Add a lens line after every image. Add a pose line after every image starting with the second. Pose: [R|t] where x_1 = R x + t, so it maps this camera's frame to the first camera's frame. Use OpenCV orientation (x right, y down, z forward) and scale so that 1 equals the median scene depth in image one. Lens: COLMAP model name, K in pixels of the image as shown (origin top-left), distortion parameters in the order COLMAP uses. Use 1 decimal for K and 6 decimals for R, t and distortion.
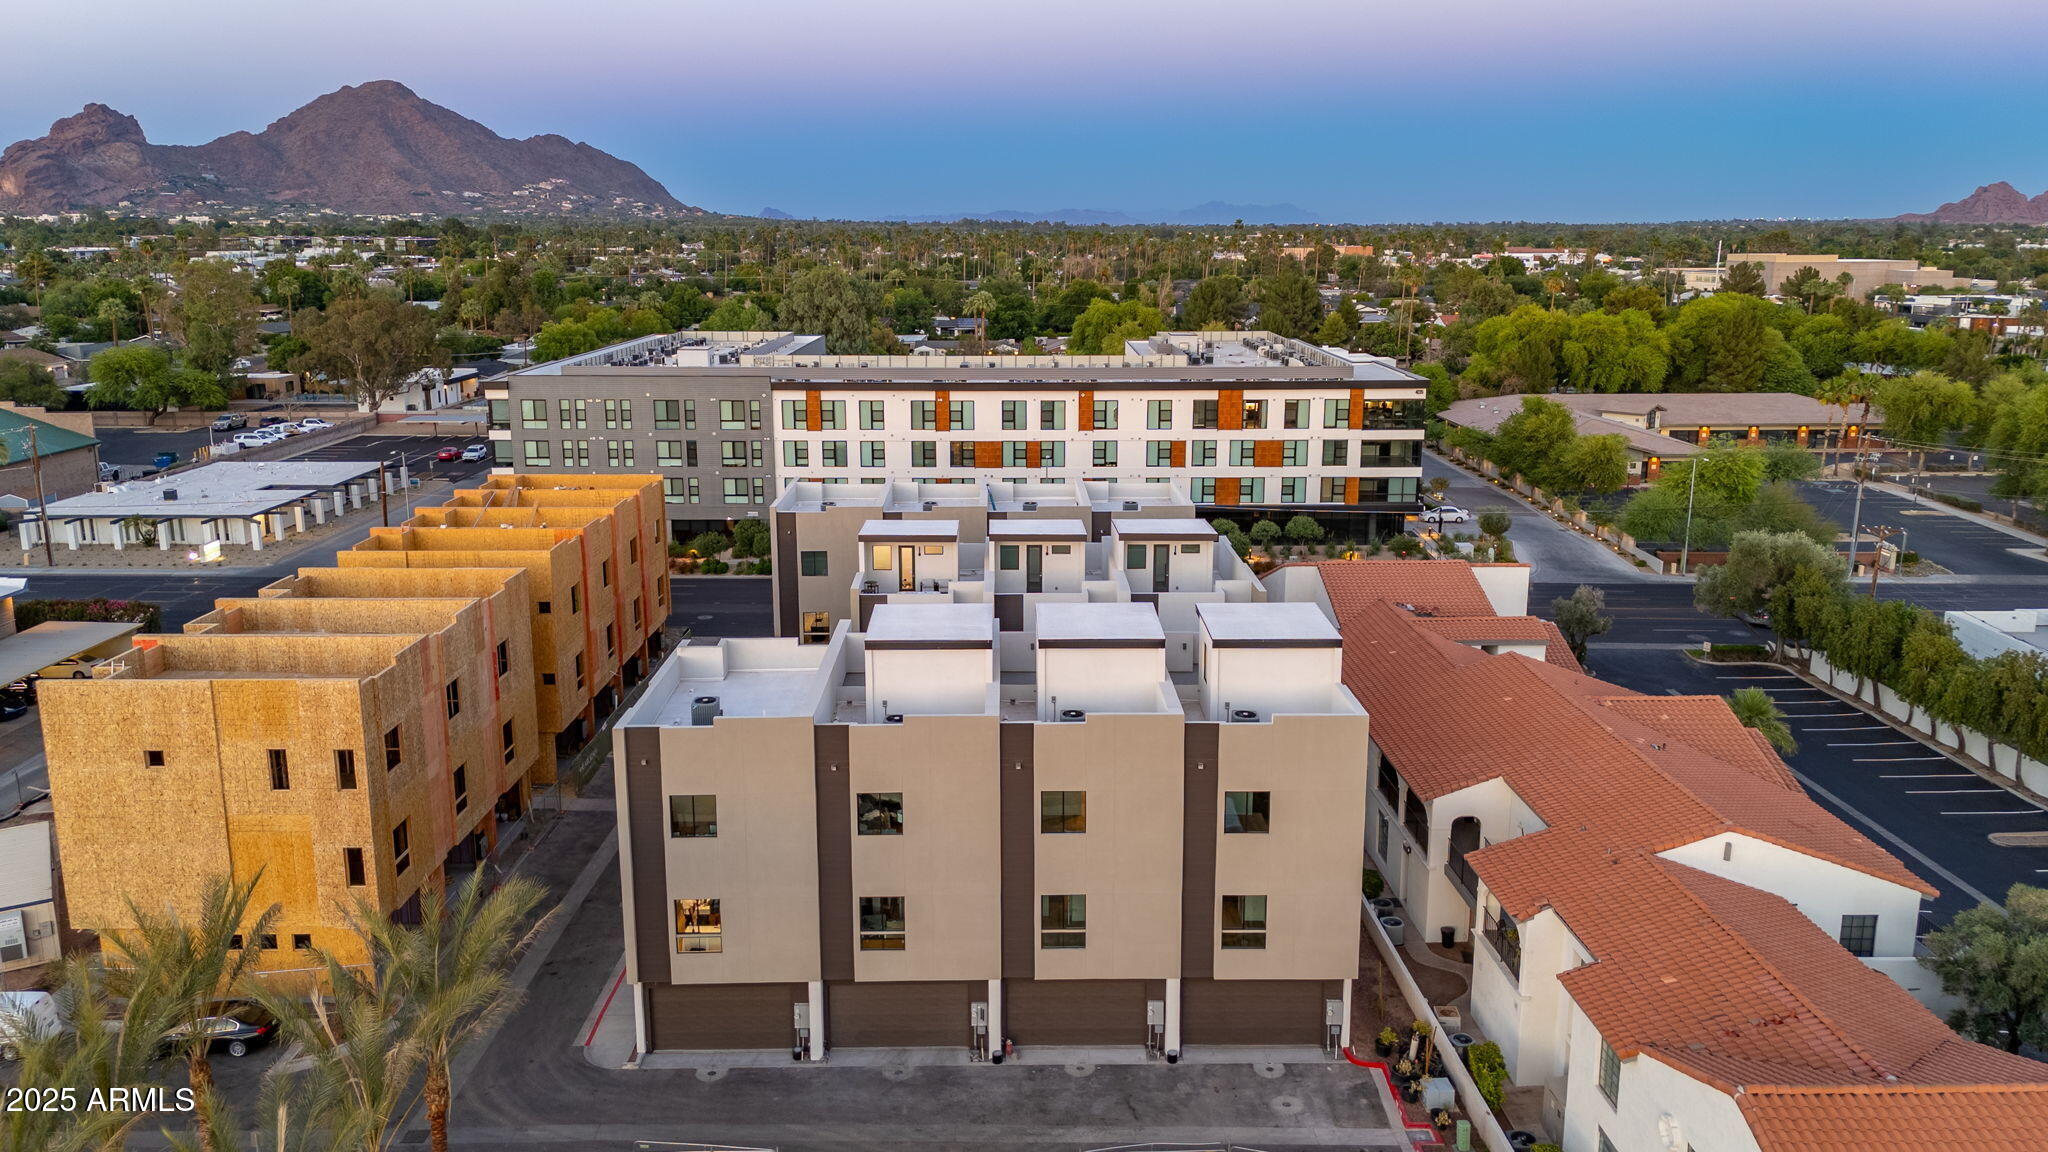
lens RADIAL K [[1498.6, 0, 1024.0], [0, 1498.6, 576.0], [0, 0, 1]] dist [0.065220, -0.060154]
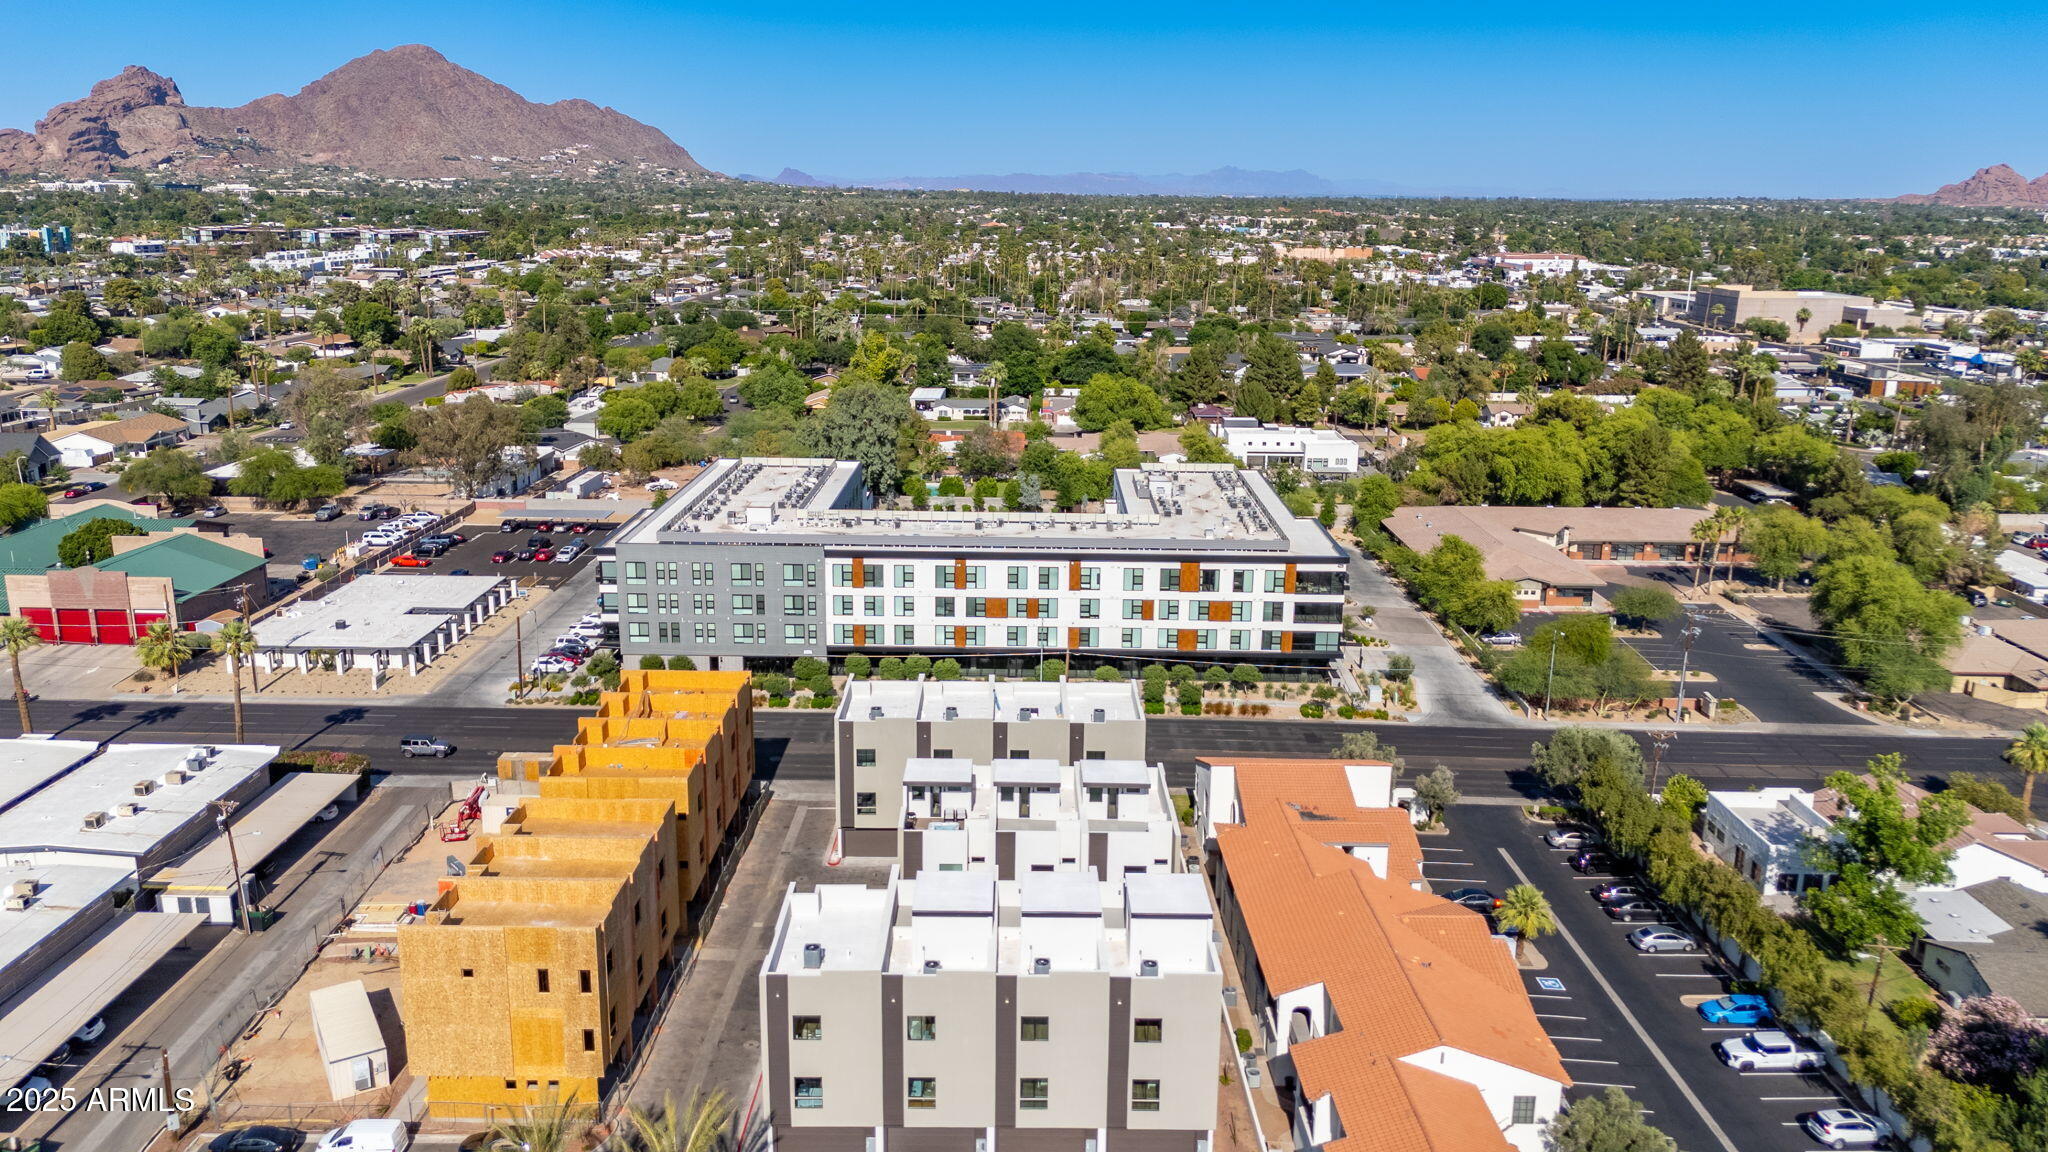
lens RADIAL K [[1450.8, 0, 1024.0], [0, 1450.8, 576.0], [0, 0, 1]] dist [0.072172, -0.061555]
pose [[0.999864, 0.015284, -0.006138, 0.006340], [-0.015138, 0.999617, 0.023154, -0.137210], [0.006490, -0.023058, 0.999713, -0.211603]]
